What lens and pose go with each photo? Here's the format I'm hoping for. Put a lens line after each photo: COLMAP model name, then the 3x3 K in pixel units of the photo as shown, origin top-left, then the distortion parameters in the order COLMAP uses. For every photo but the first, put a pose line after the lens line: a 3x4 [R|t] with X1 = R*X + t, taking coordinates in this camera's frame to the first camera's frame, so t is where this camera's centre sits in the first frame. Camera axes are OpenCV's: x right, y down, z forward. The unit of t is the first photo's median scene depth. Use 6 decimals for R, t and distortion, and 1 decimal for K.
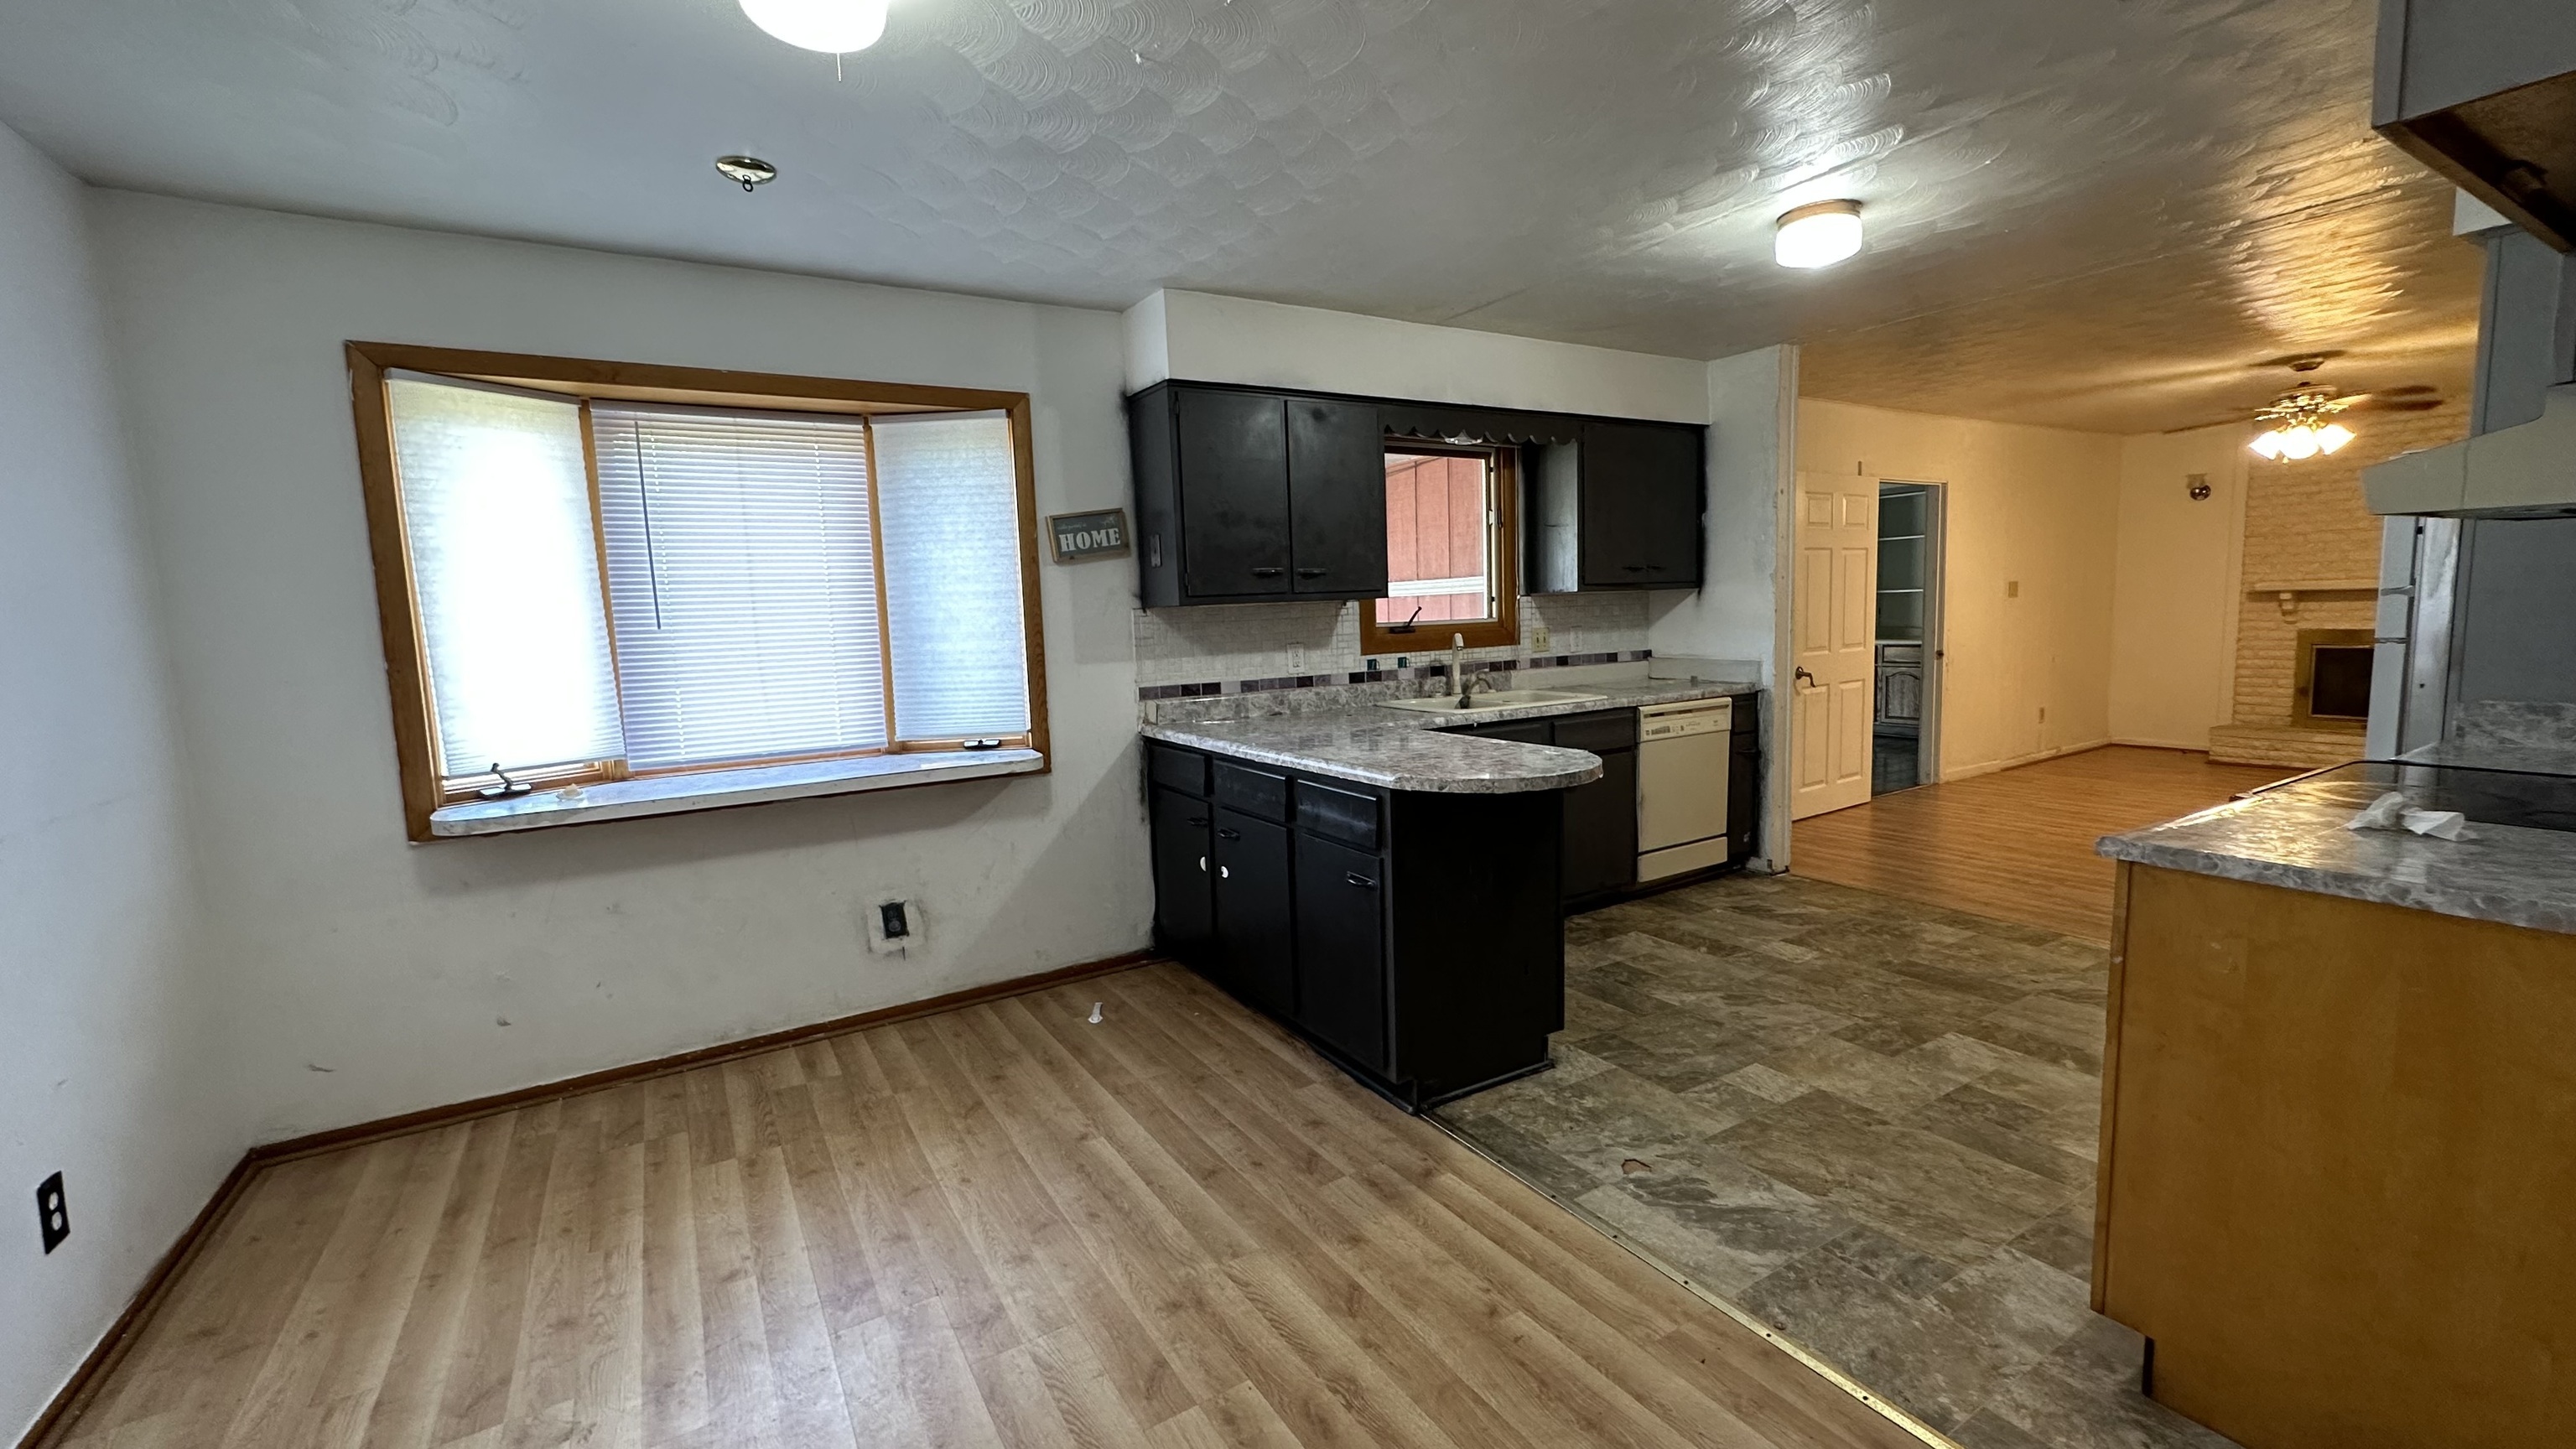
lens RADIAL K [[1032.8, 0, 1295.1], [0, 1032.8, 733.2], [0, 0, 1]] dist [-0.002923, 0.001313]
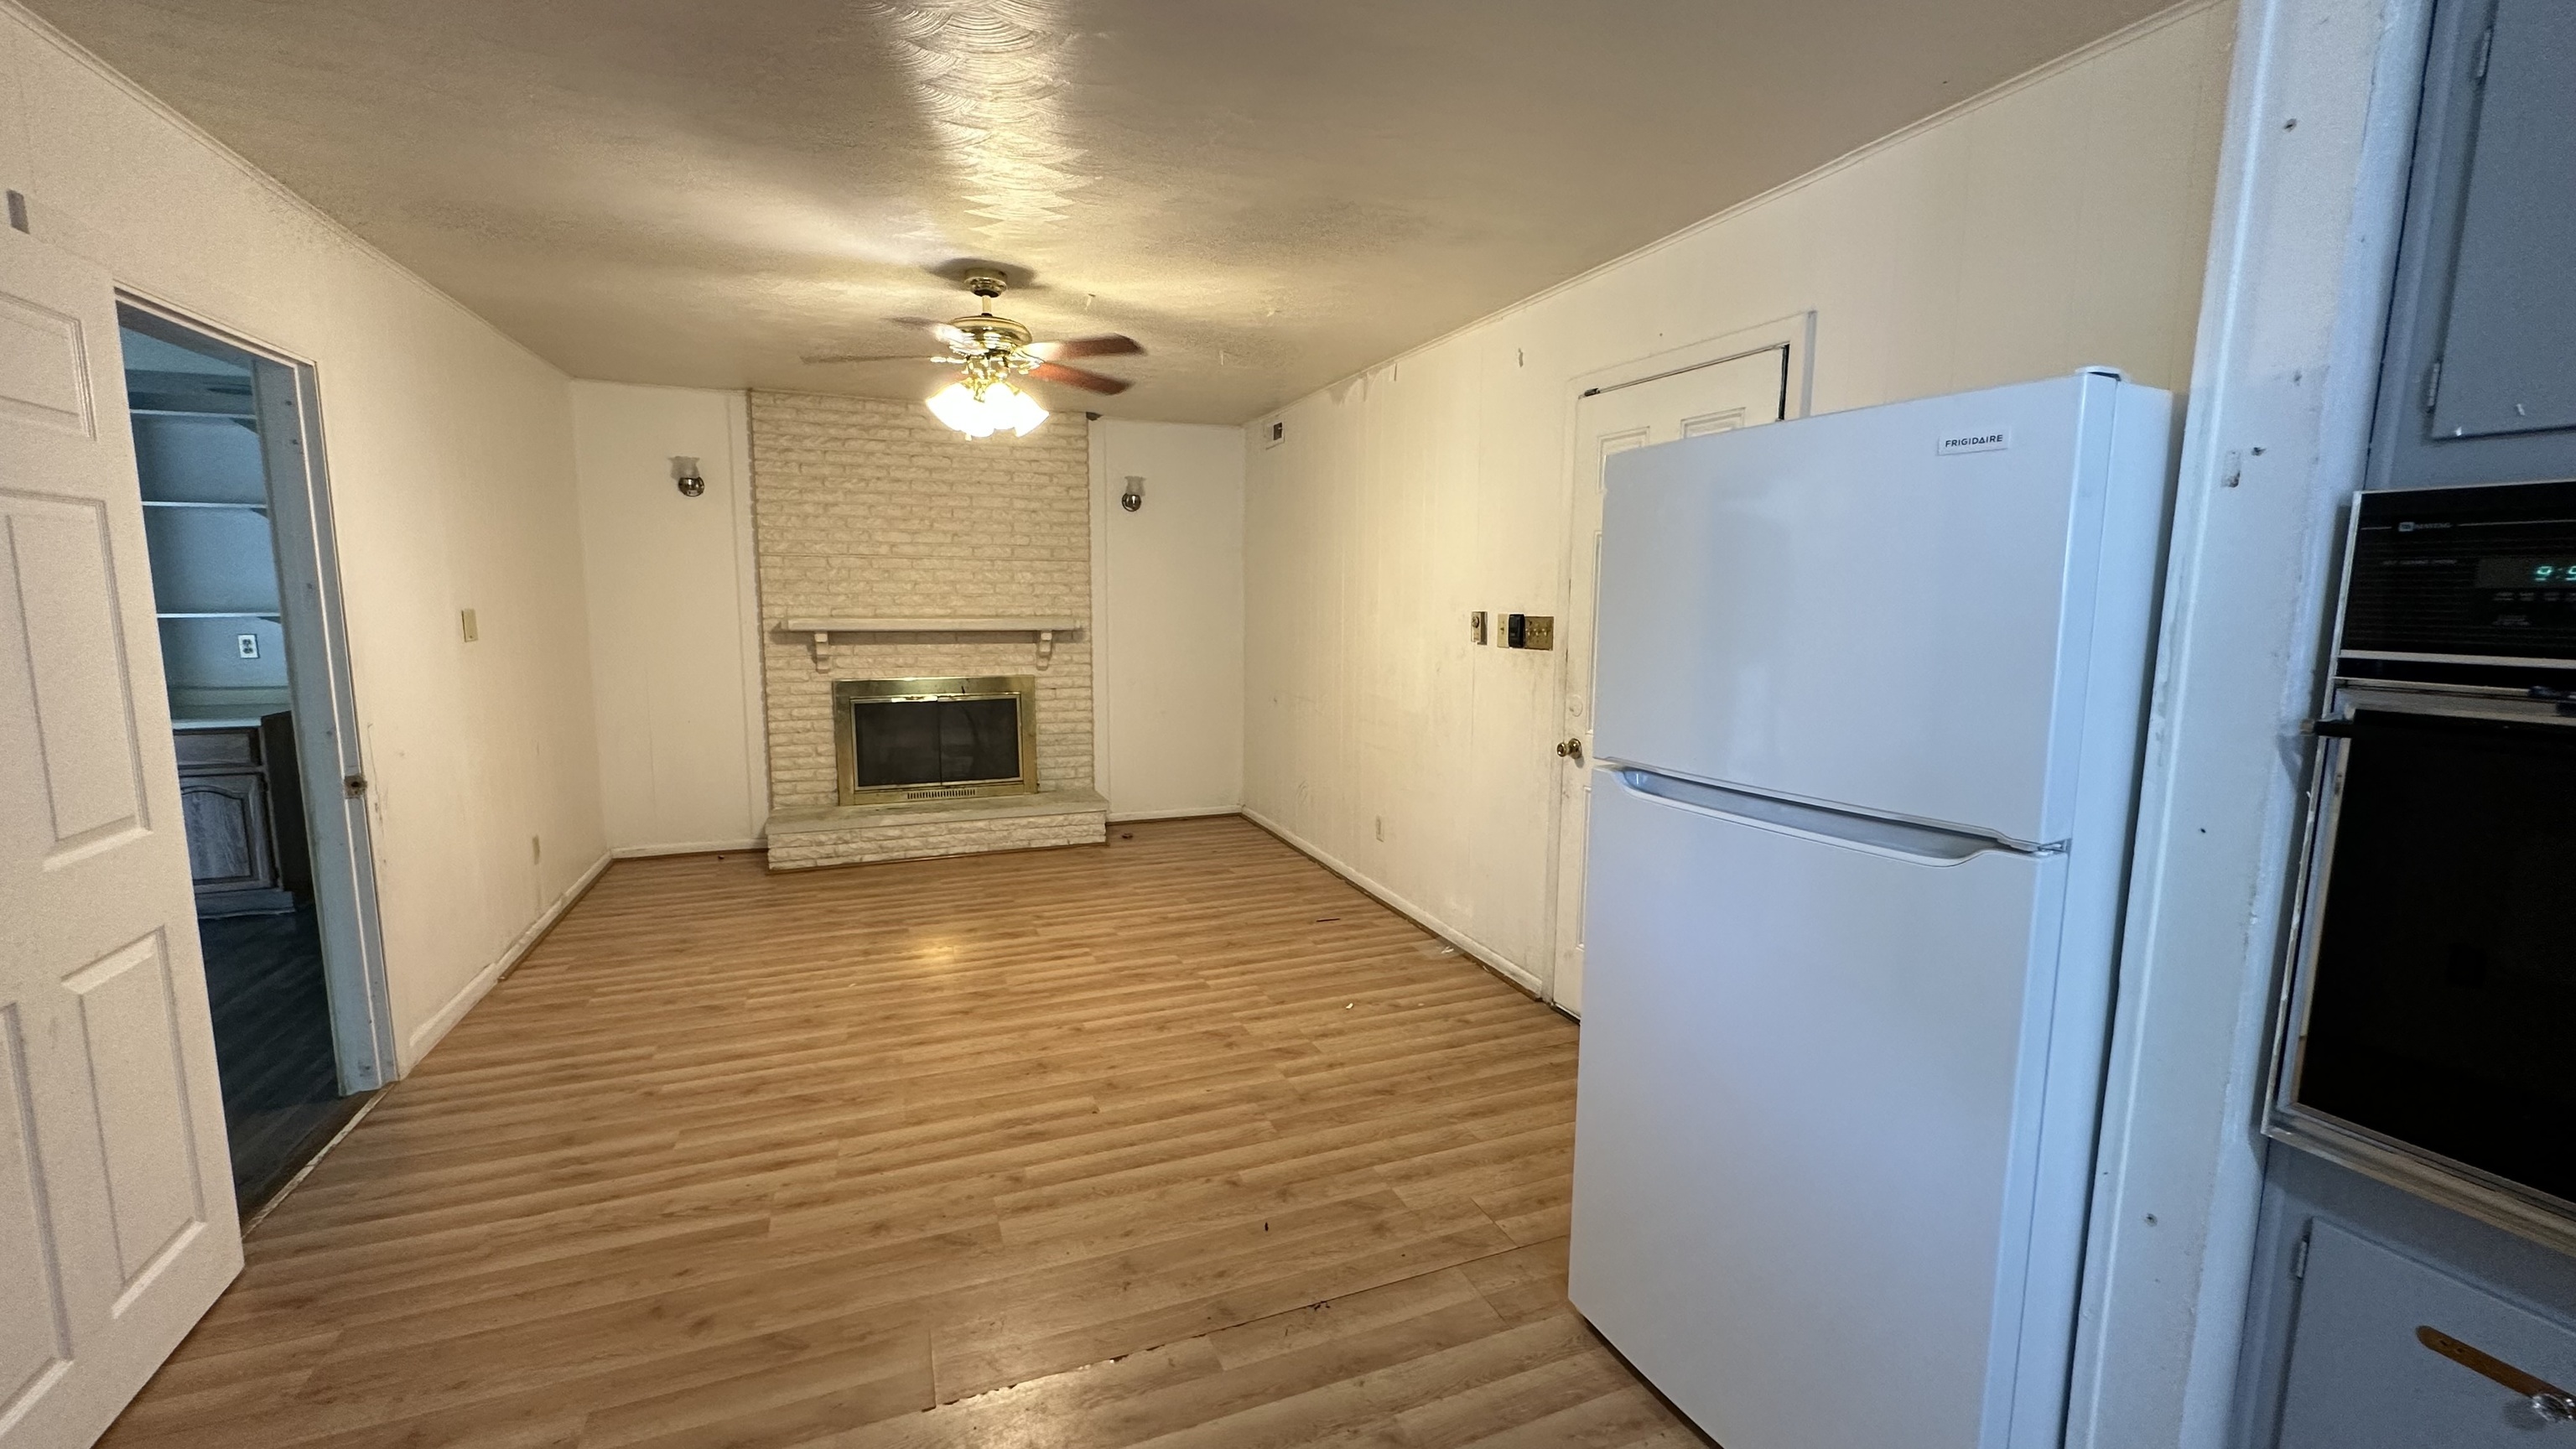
lens RADIAL K [[1032.8, 0, 1273.2], [0, 1032.8, 724.7], [0, 0, 1]] dist [-0.002923, 0.001313]
pose [[0.182911, -0.088327, 0.979154, 0.635084], [0.105070, 0.992008, 0.069859, -0.200126], [-0.977499, 0.090102, 0.190730, 1.229737]]
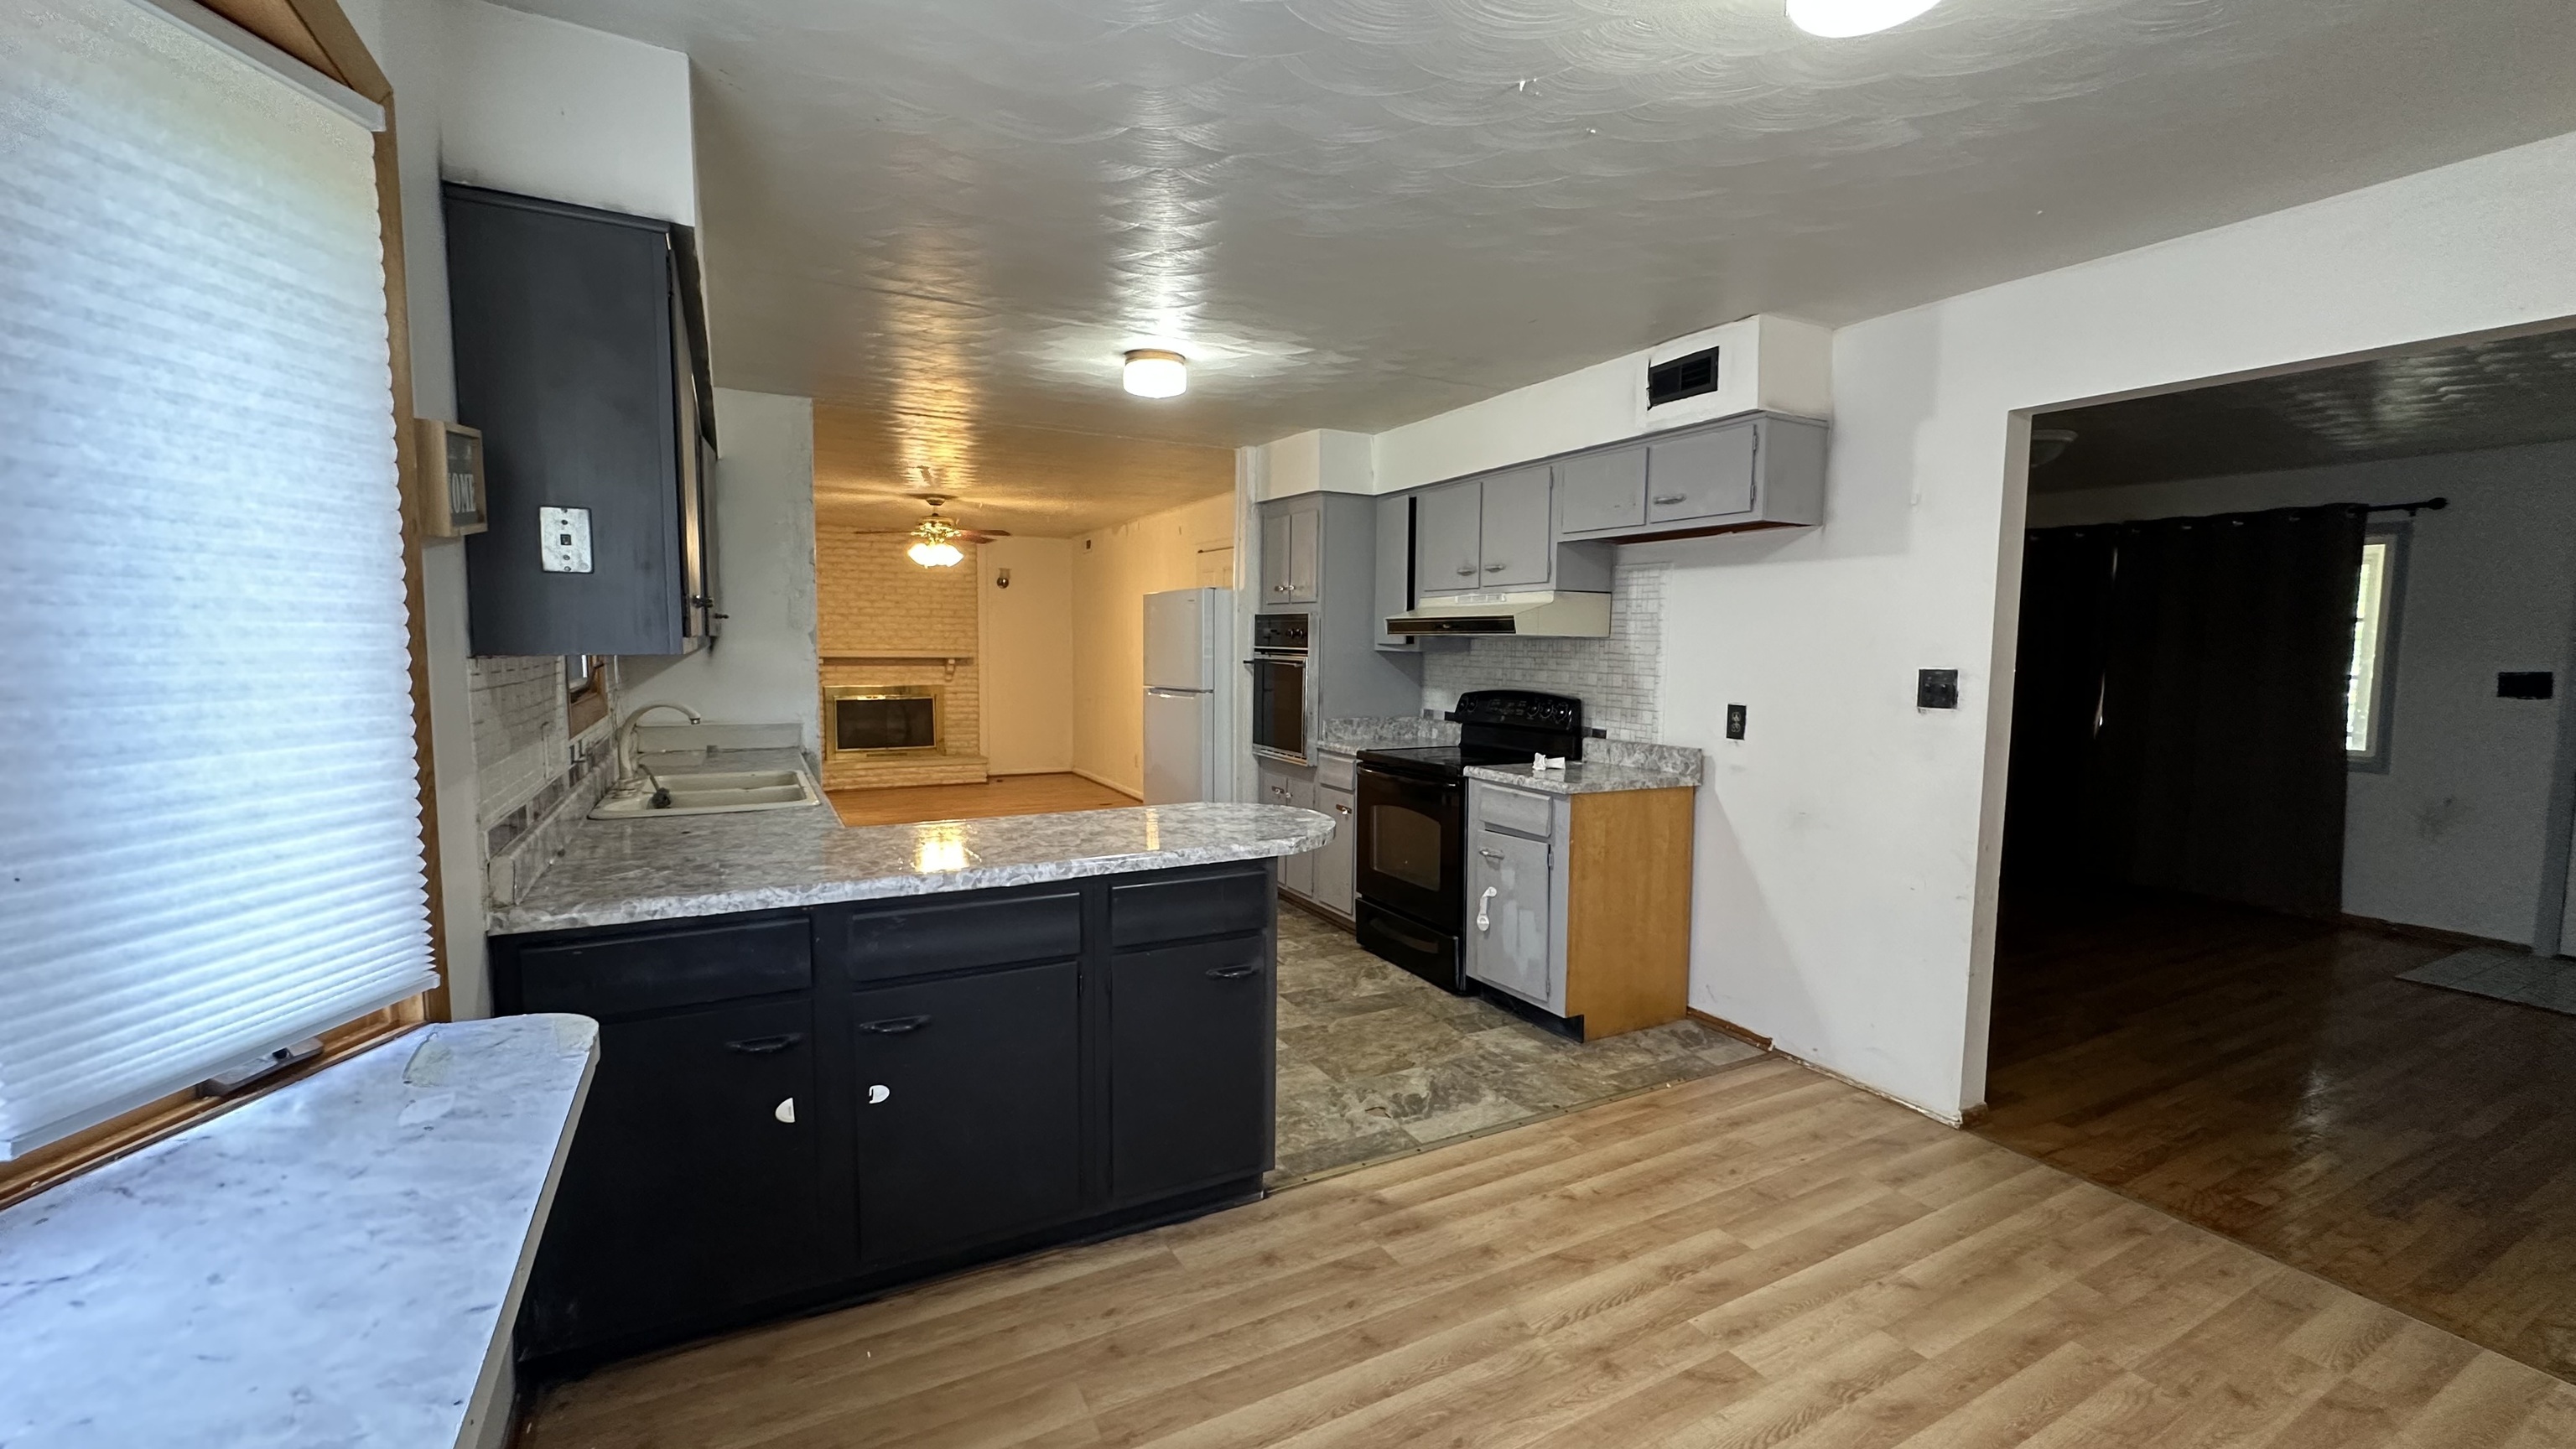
lens RADIAL K [[1032.8, 0, 1283.5], [0, 1032.8, 710.0], [0, 0, 1]] dist [-0.002923, 0.001313]
pose [[0.061596, -0.031140, 0.997615, -0.721233], [0.108397, 0.993810, 0.024328, -0.087931], [-0.992198, 0.106640, 0.064590, 0.764558]]
